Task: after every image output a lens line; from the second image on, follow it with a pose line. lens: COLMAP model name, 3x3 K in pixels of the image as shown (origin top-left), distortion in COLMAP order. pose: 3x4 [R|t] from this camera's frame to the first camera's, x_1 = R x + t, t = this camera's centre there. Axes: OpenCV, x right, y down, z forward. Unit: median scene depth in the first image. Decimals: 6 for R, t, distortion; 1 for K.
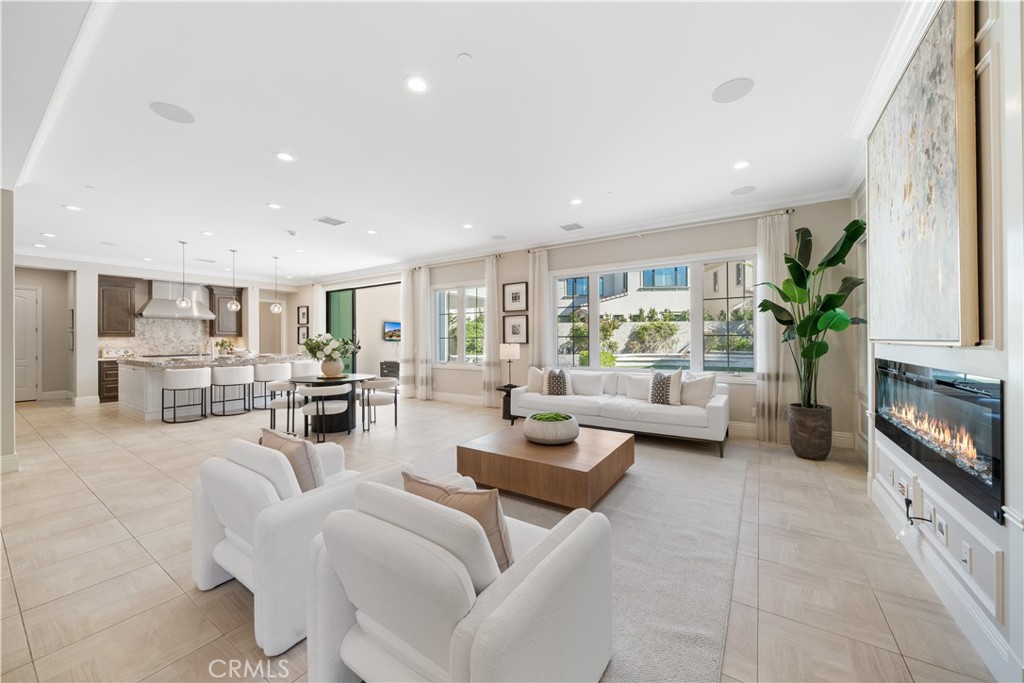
lens RADIAL K [[375.3, 0, 508.4], [0, 375.3, 335.3], [0, 0, 1]] dist [-0.002705, -0.000039]
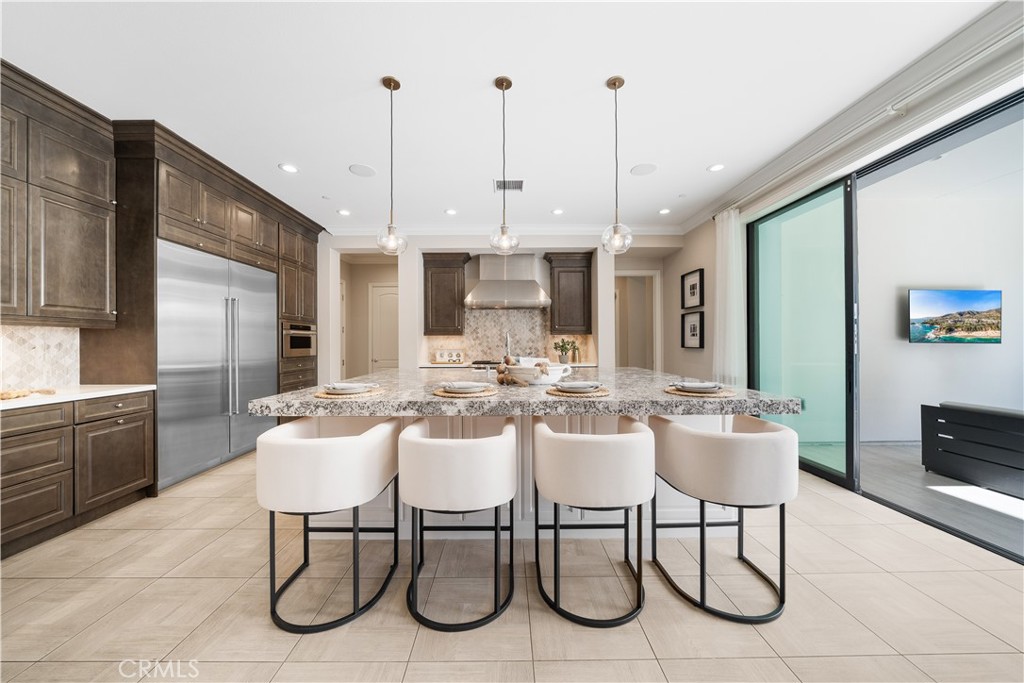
lens RADIAL K [[349.0, 0, 506.1], [0, 349.0, 342.7], [0, 0, 1]] dist [-0.007576, 0.000022]
pose [[0.557156, 0.003209, -0.830402, -0.466935], [0.008151, 0.999923, 0.009333, 0.015903], [0.830368, -0.011968, 0.557087, 0.832245]]
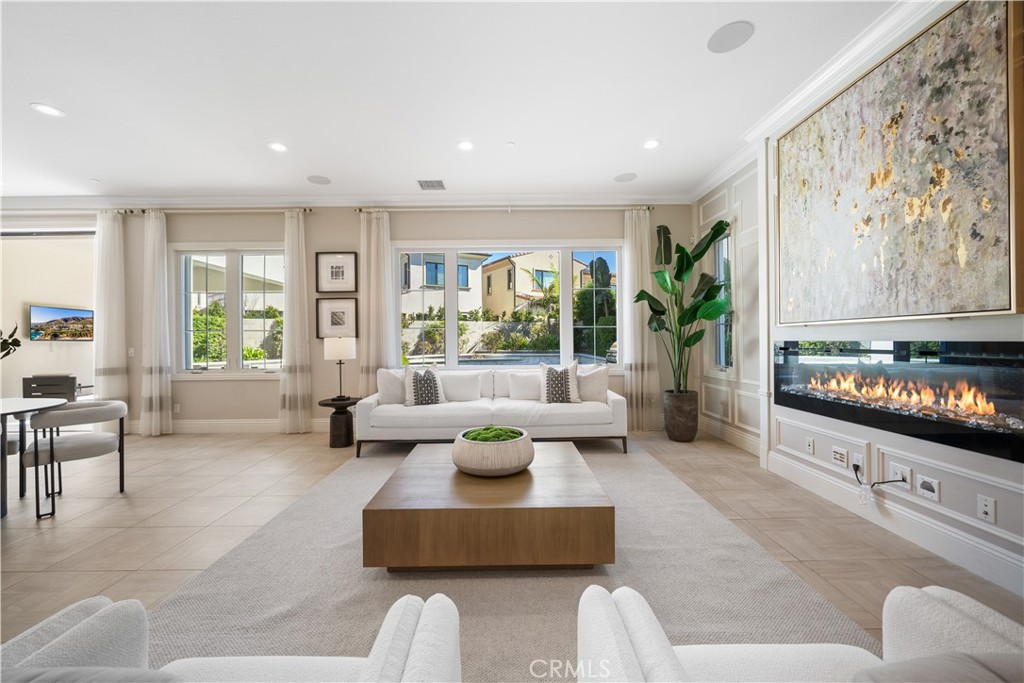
lens RADIAL K [[402.7, 0, 507.7], [0, 402.7, 337.3], [0, 0, 1]] dist [-0.001047, -0.000127]
pose [[0.826811, 0.001616, 0.562478, -0.138155], [-0.000006, 0.999996, -0.002863, 0.021775], [-0.562480, 0.002364, 0.826807, 0.188845]]
